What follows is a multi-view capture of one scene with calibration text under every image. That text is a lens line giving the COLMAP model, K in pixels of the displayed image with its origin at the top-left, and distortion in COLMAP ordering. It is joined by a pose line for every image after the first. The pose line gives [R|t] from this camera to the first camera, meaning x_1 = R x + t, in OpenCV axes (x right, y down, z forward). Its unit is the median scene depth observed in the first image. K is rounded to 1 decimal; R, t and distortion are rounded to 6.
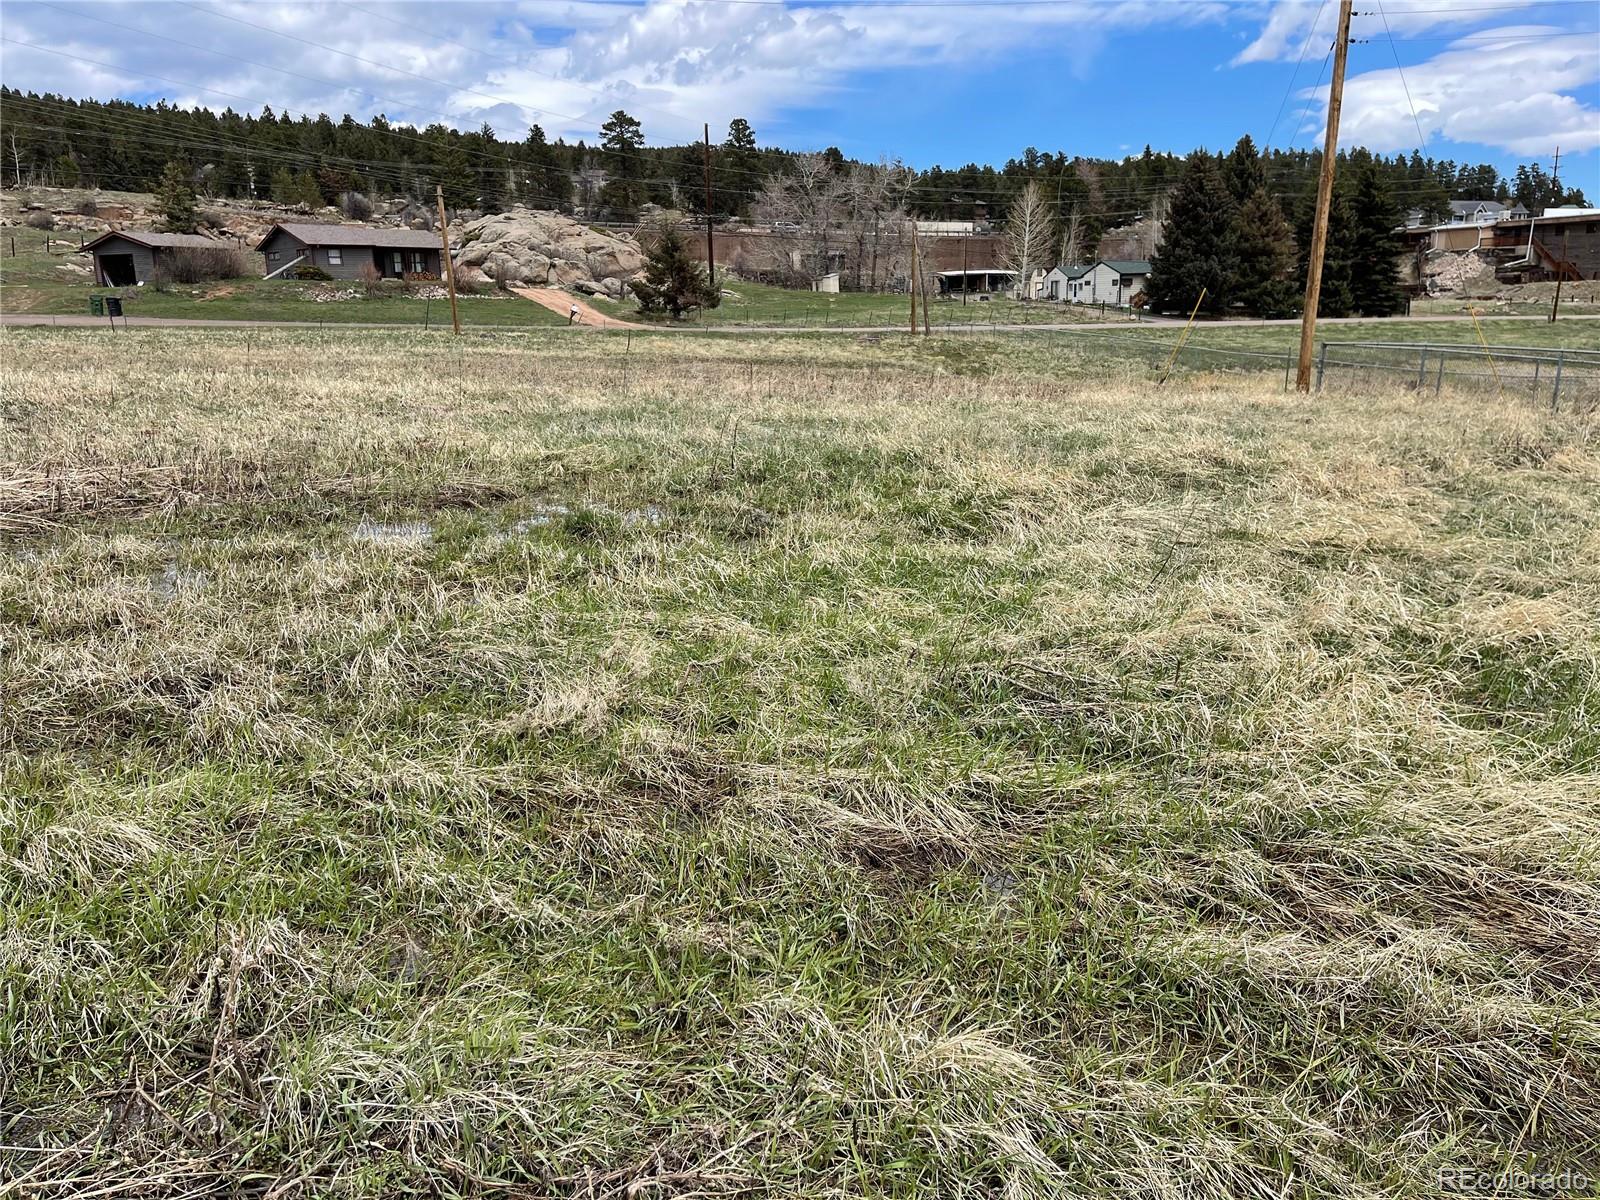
lens RADIAL K [[1214.0, 0, 797.3], [0, 1214.0, 604.0], [0, 0, 1]] dist [0.065314, -0.080478]
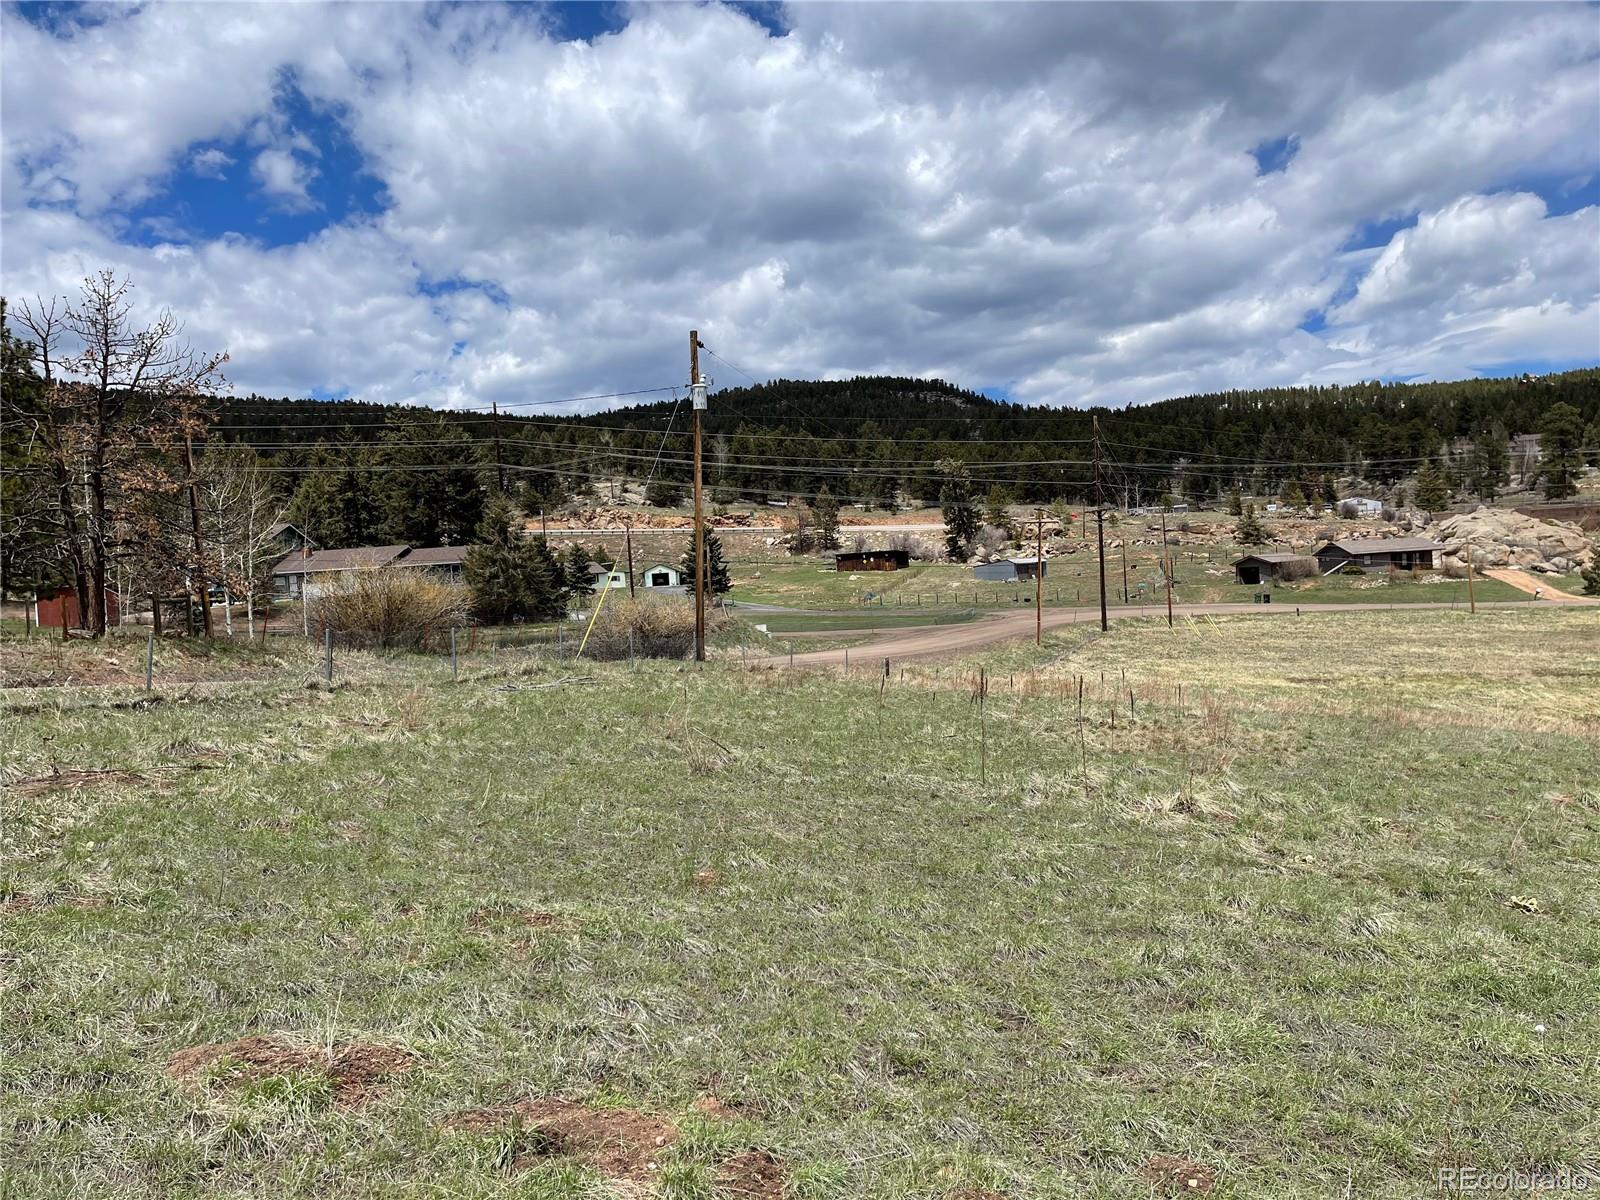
lens RADIAL K [[1214.0, 0, 783.0], [0, 1214.0, 610.2], [0, 0, 1]] dist [0.065314, -0.080478]
pose [[0.770941, -0.007674, -0.636860, 0.059999], [-0.108363, 0.983768, -0.143032, 0.090999], [0.627620, 0.179281, 0.757596, -0.625891]]
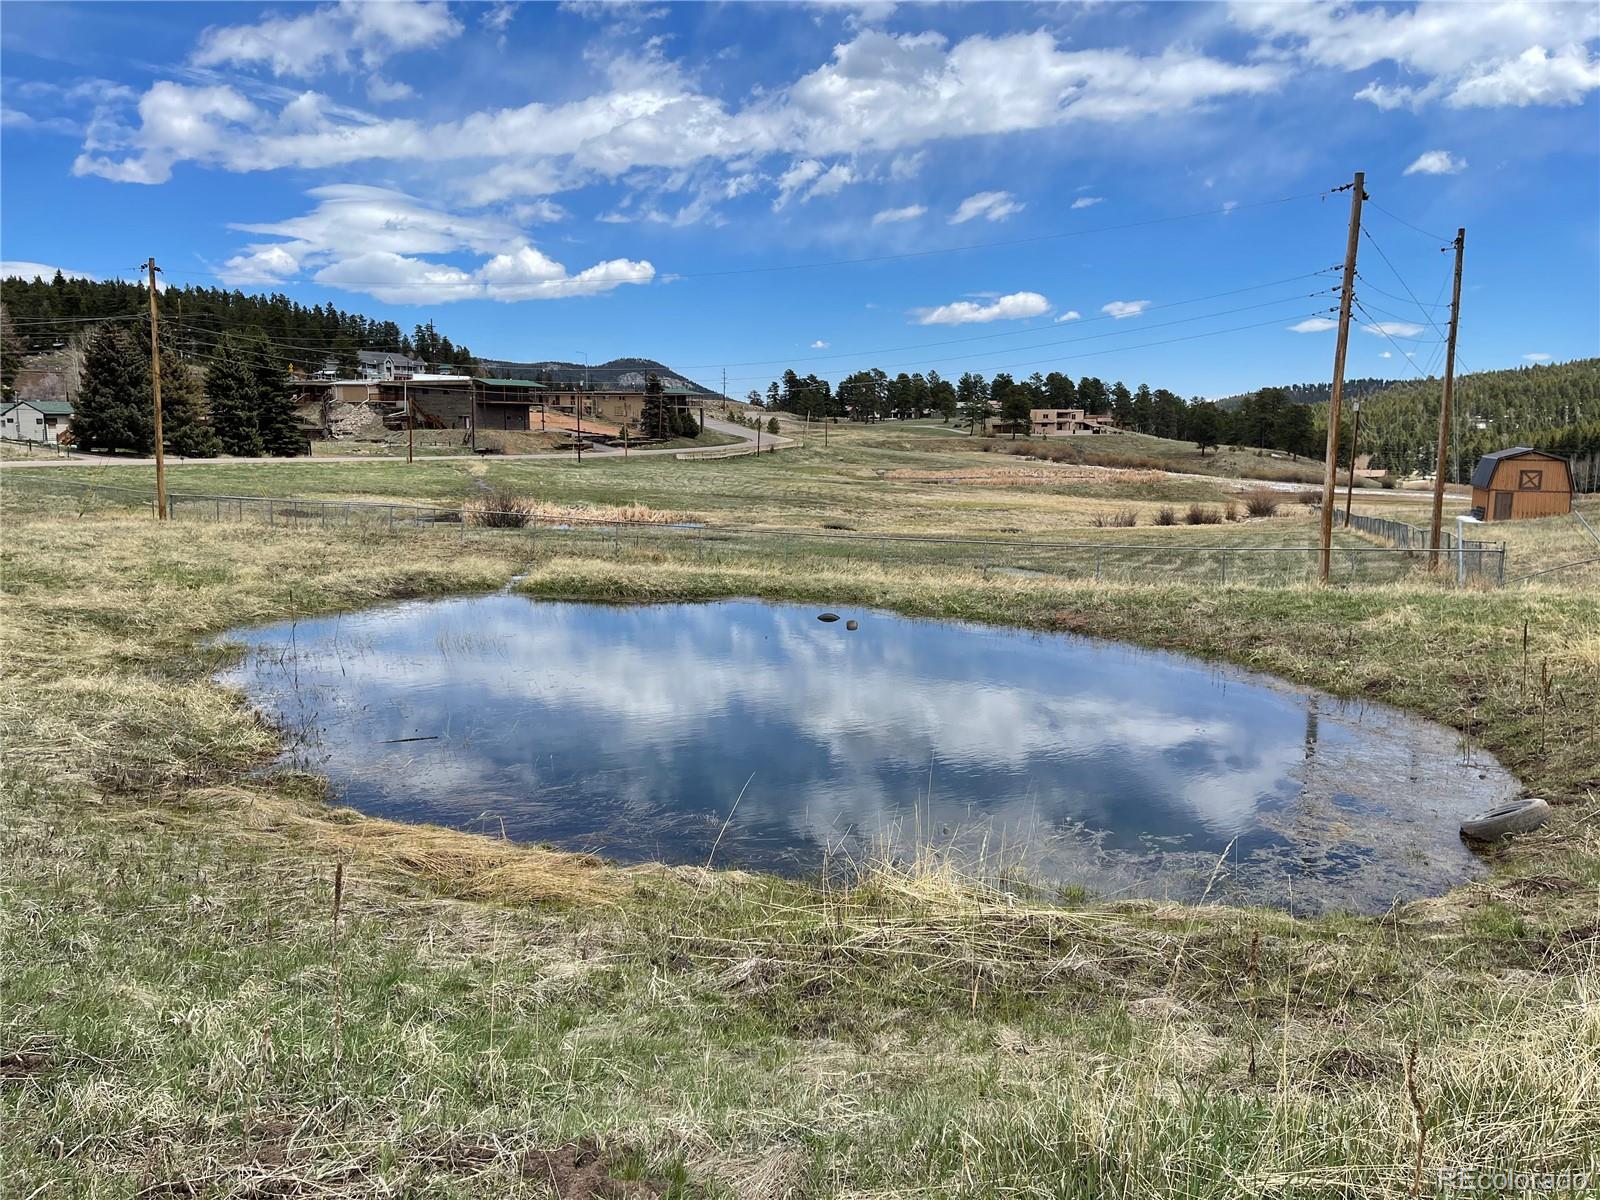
lens RADIAL K [[1214.0, 0, 814.3], [0, 1214.0, 616.6], [0, 0, 1]] dist [0.065314, -0.080478]
pose [[0.694580, -0.084843, 0.714395, -0.058357], [0.148043, 0.988625, -0.026526, 0.039925], [-0.704018, 0.124186, 0.699240, -0.231375]]
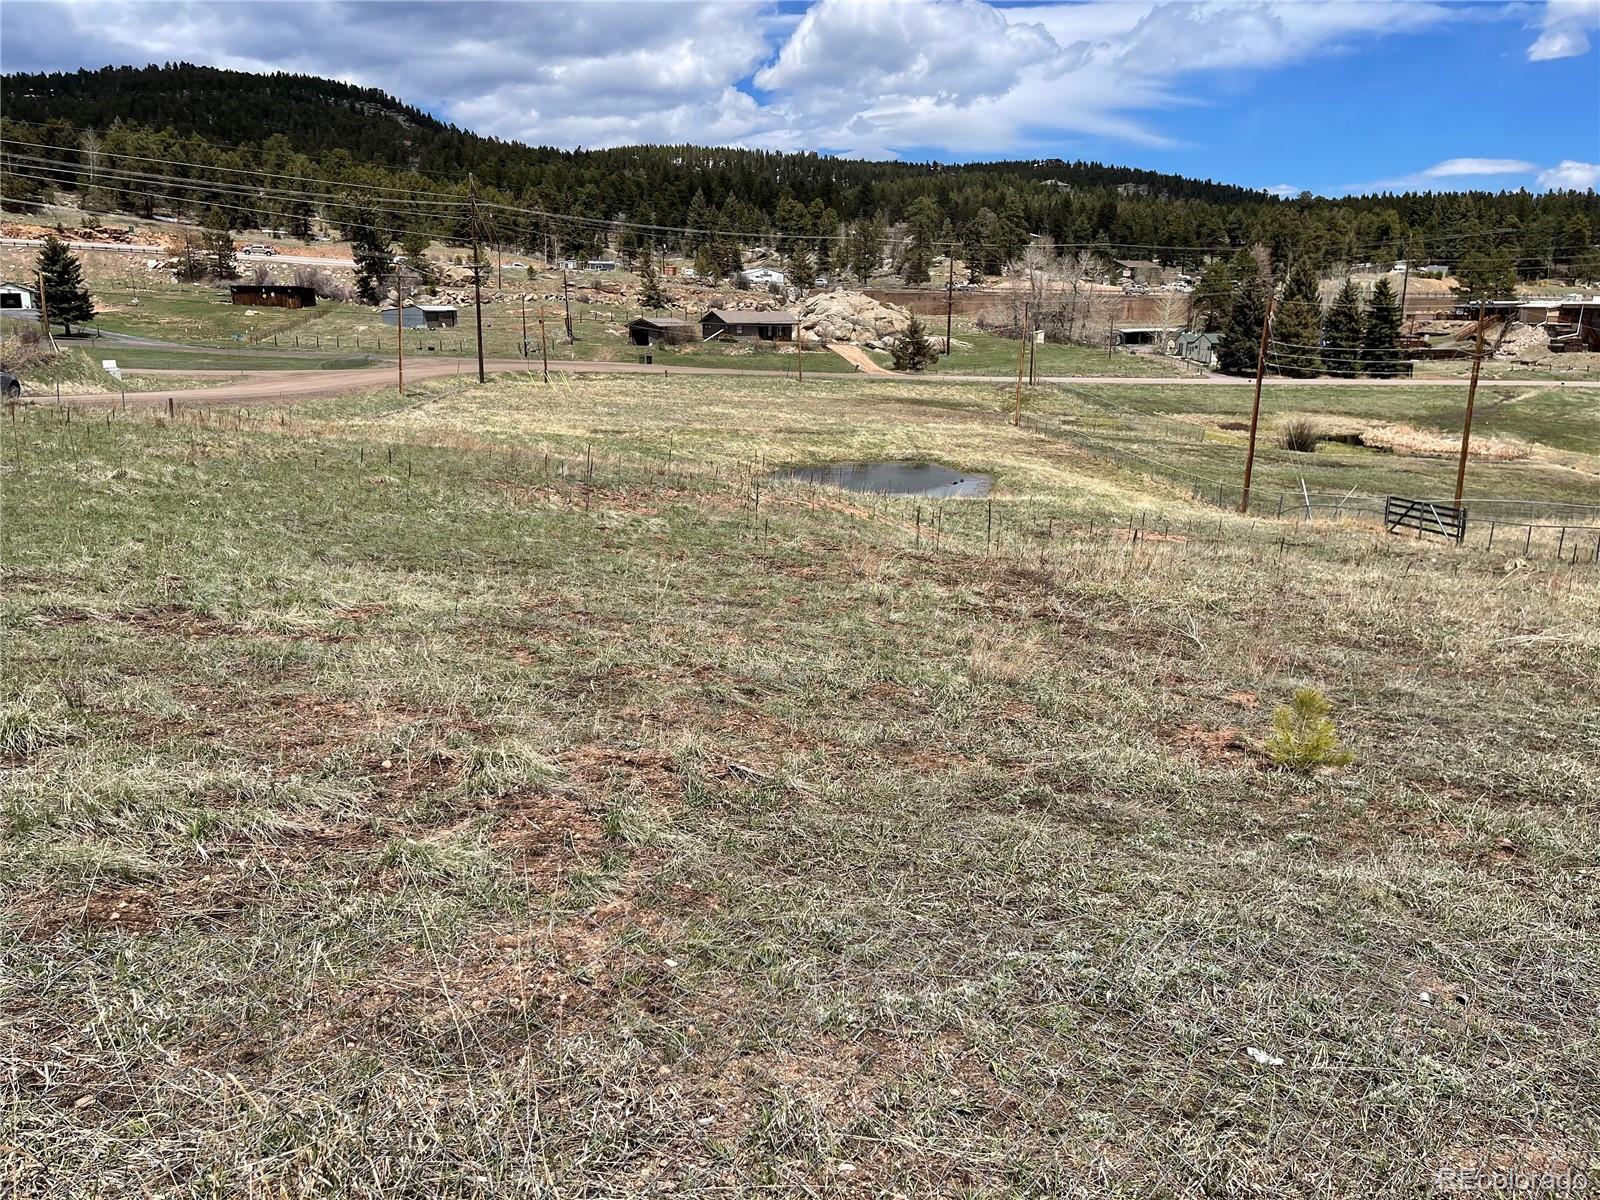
lens RADIAL K [[1214.0, 0, 784.5], [0, 1214.0, 638.8], [0, 0, 1]] dist [0.065314, -0.080478]
pose [[0.964977, 0.092927, -0.245324, 0.162918], [-0.086331, 0.995559, 0.037529, 0.096687], [0.247722, -0.015036, 0.968714, -0.676808]]
